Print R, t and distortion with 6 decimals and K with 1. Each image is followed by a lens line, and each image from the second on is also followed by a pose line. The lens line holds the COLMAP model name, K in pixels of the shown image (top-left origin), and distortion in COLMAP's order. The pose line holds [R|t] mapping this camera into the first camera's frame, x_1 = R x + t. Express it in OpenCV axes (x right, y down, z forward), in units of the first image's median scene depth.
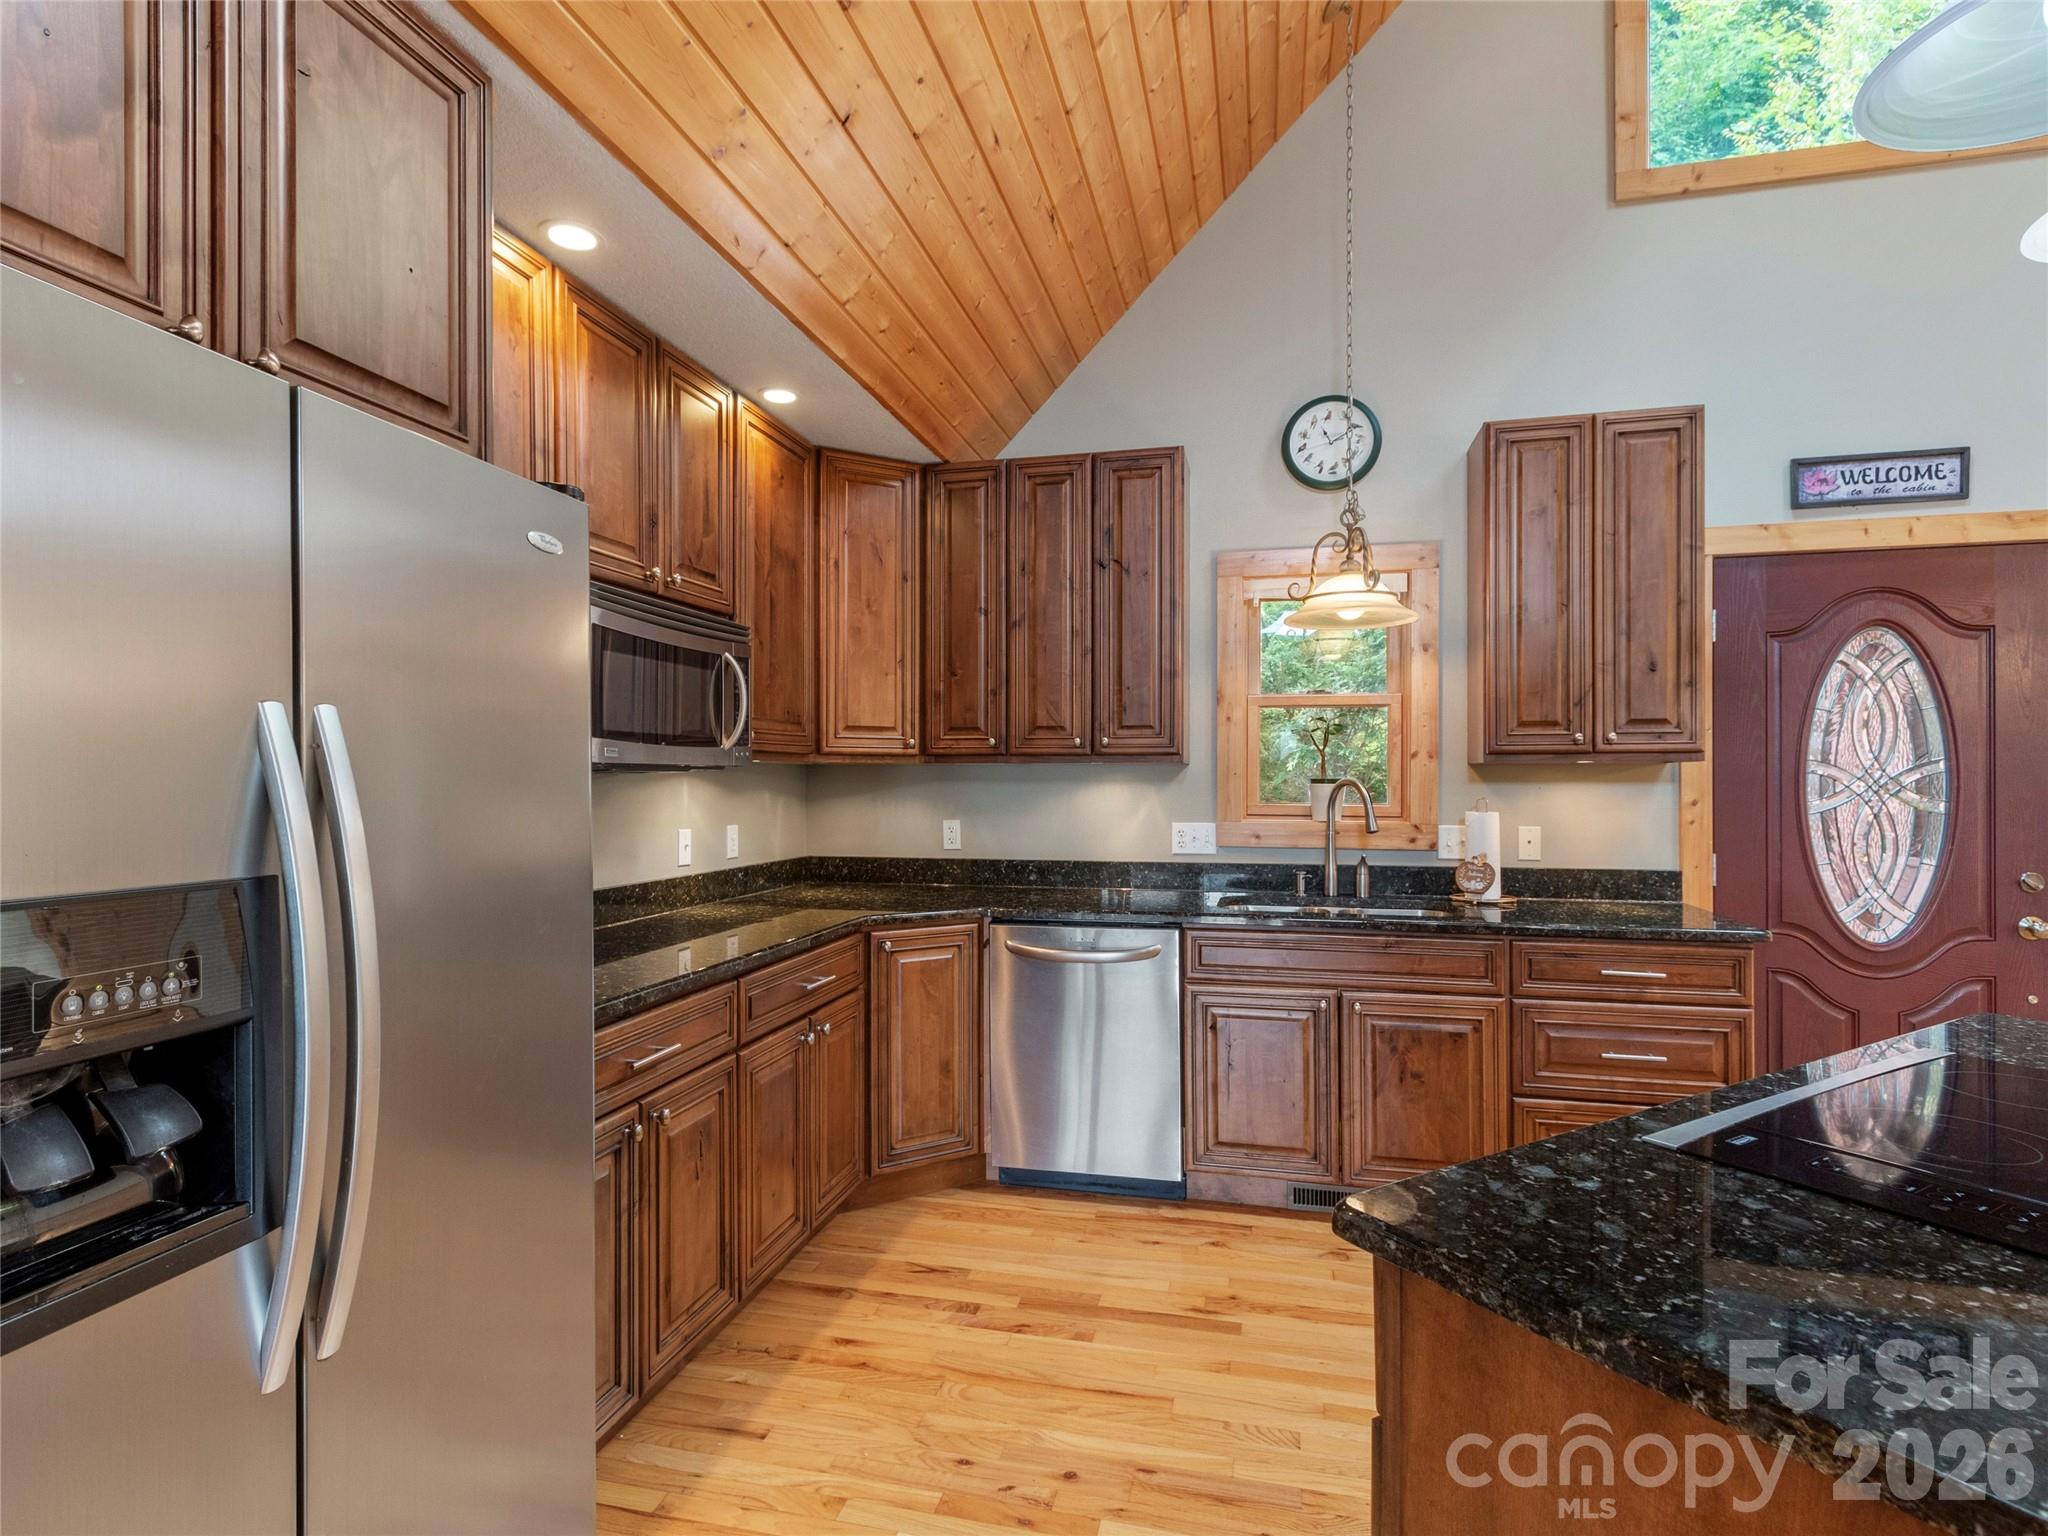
lens RADIAL K [[1056.6, 0, 1006.7], [0, 1056.6, 771.1], [0, 0, 1]] dist [0.013572, -0.005691]
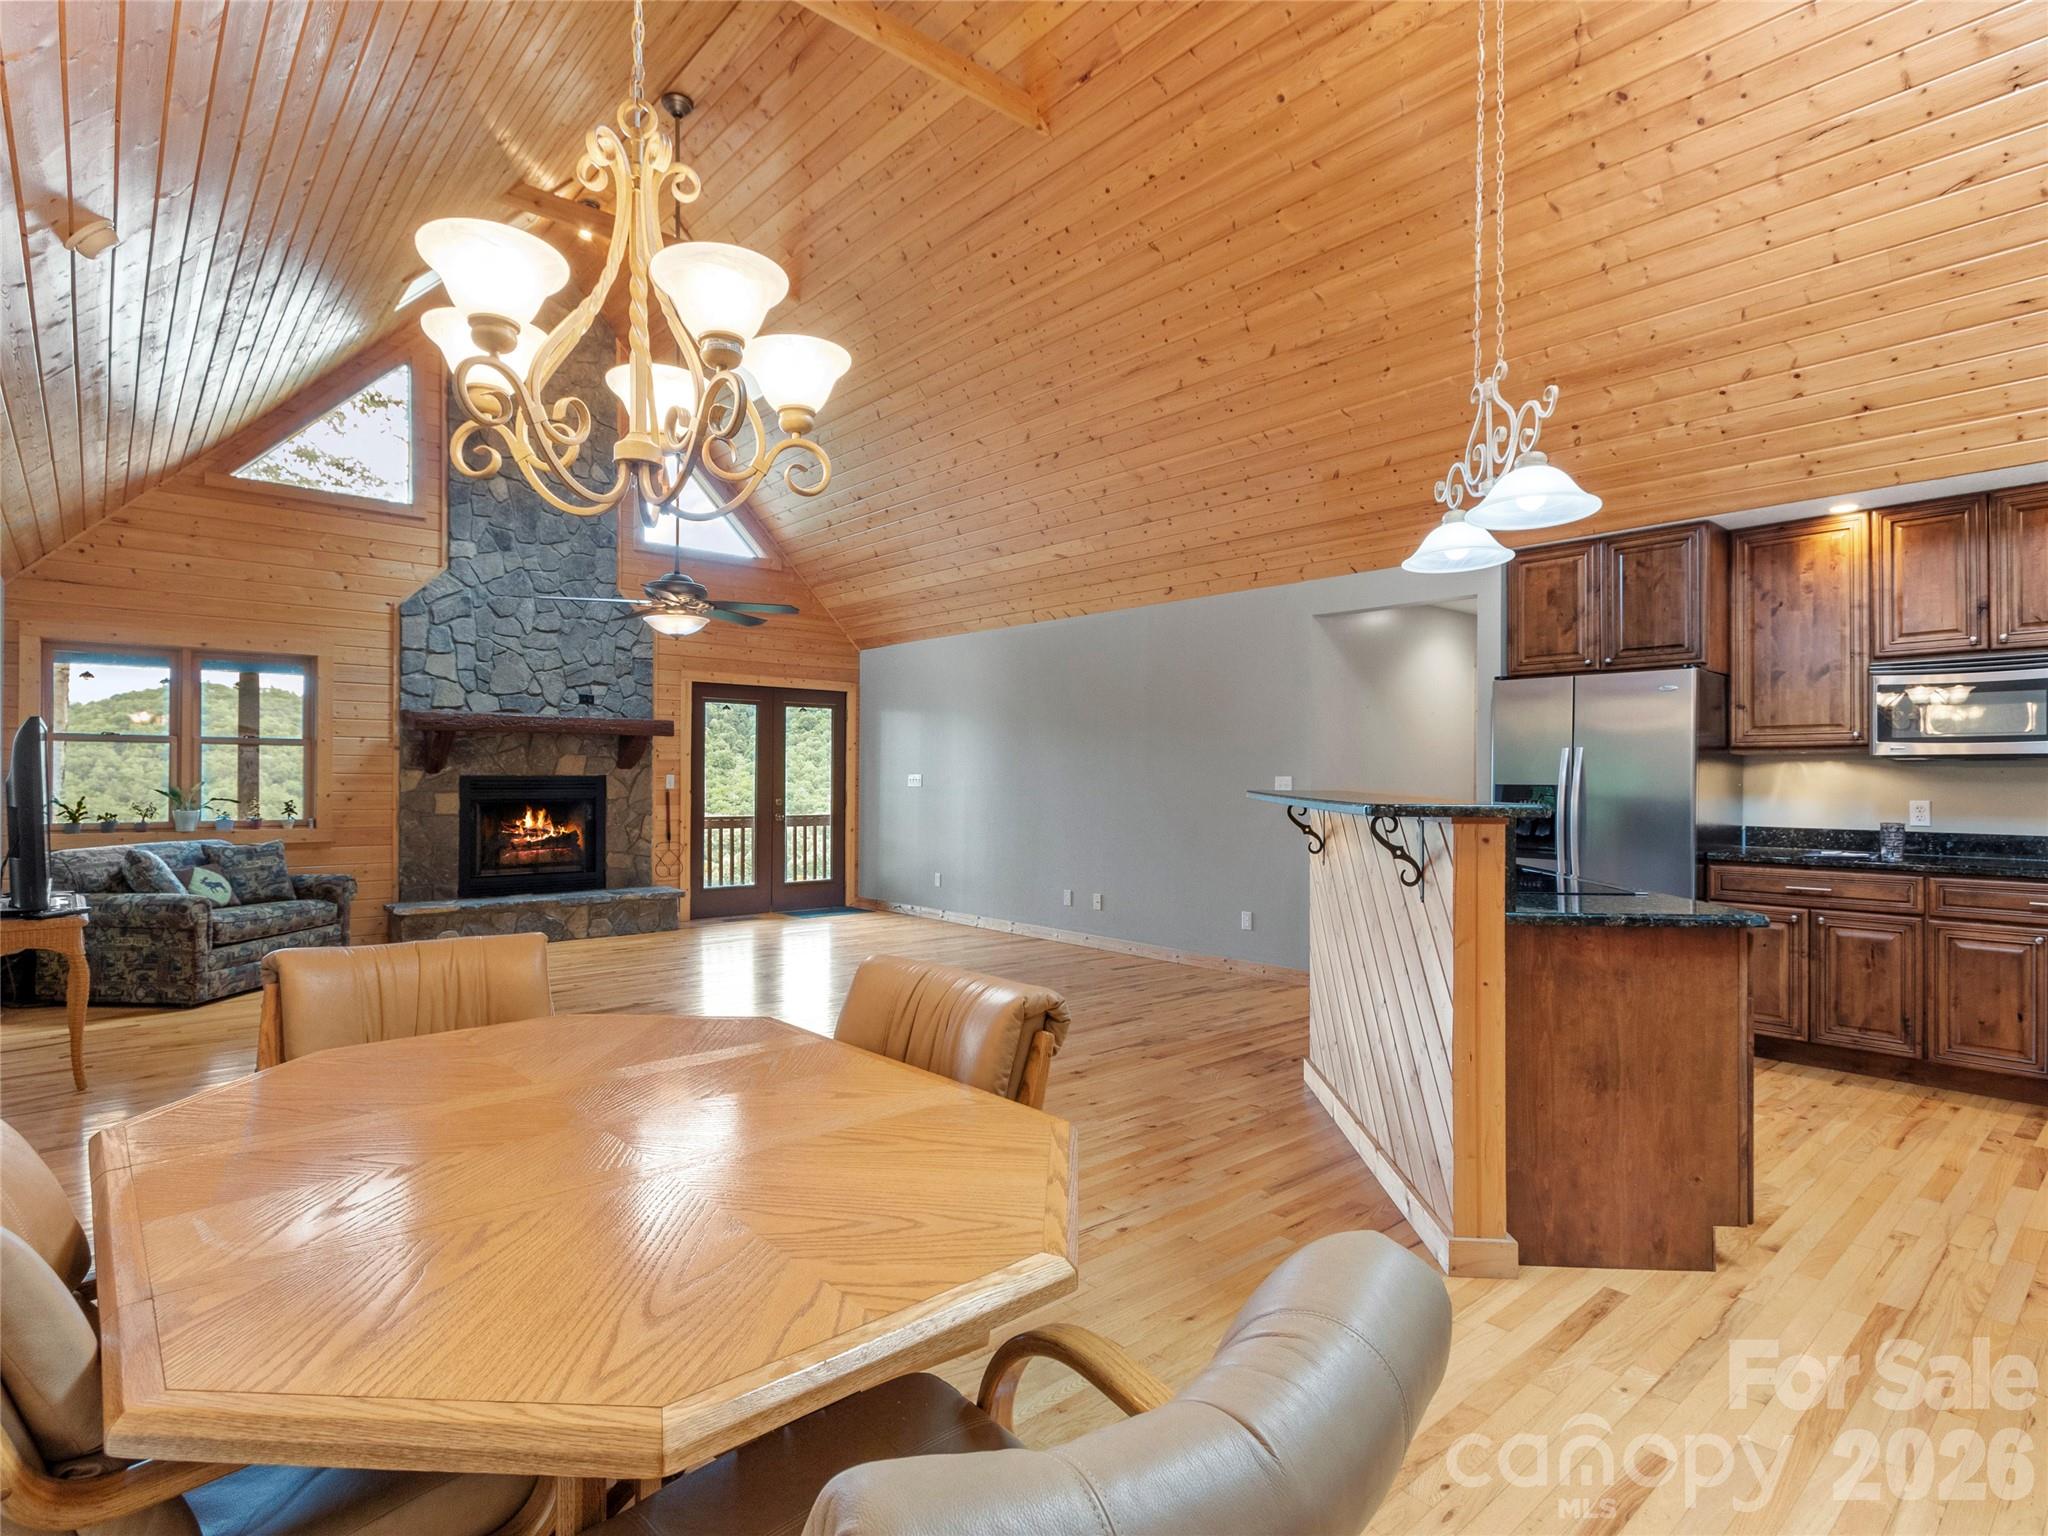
lens RADIAL K [[1056.6, 0, 1012.5], [0, 1056.6, 773.2], [0, 0, 1]] dist [0.013572, -0.005691]
pose [[-0.568925, -0.004717, -0.822376, 1.472934], [0.002166, 0.999971, -0.007234, 0.025418], [0.822386, -0.005897, -0.568899, 0.548000]]
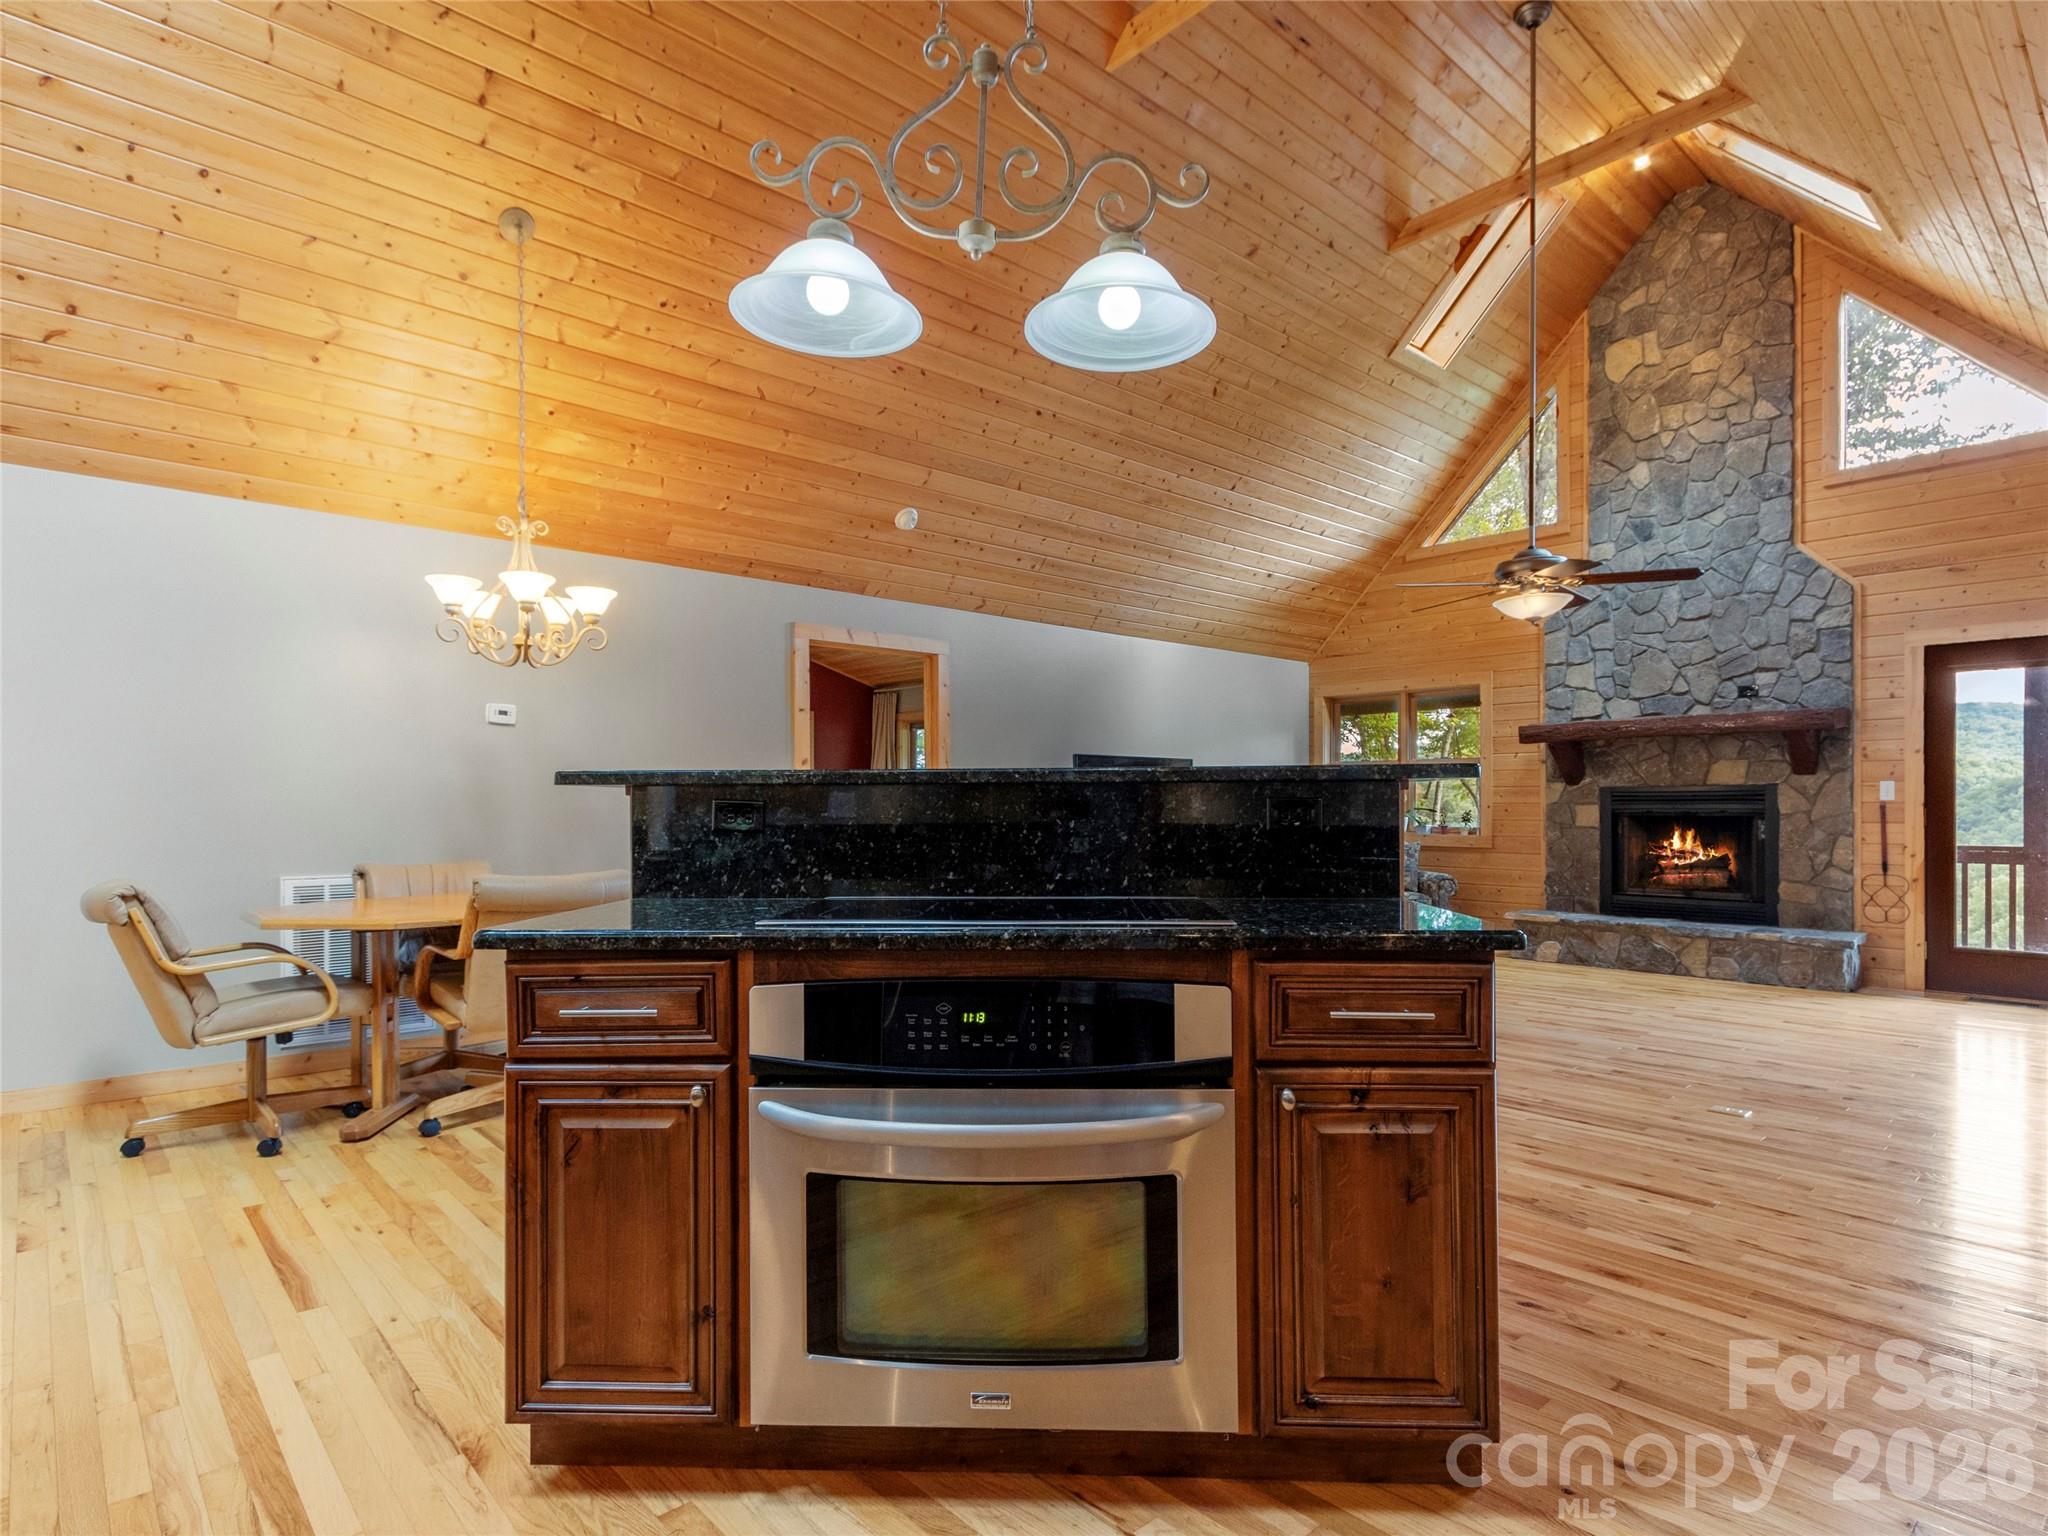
lens RADIAL K [[1104.4, 0, 1019.7], [0, 1104.4, 803.7], [0, 0, 1]] dist [0.013926, -0.006028]
pose [[-0.833057, 0.002685, 0.553181, 0.012413], [-0.002355, 0.999962, -0.008400, 0.068245], [-0.553183, -0.008301, -0.833019, 0.859936]]
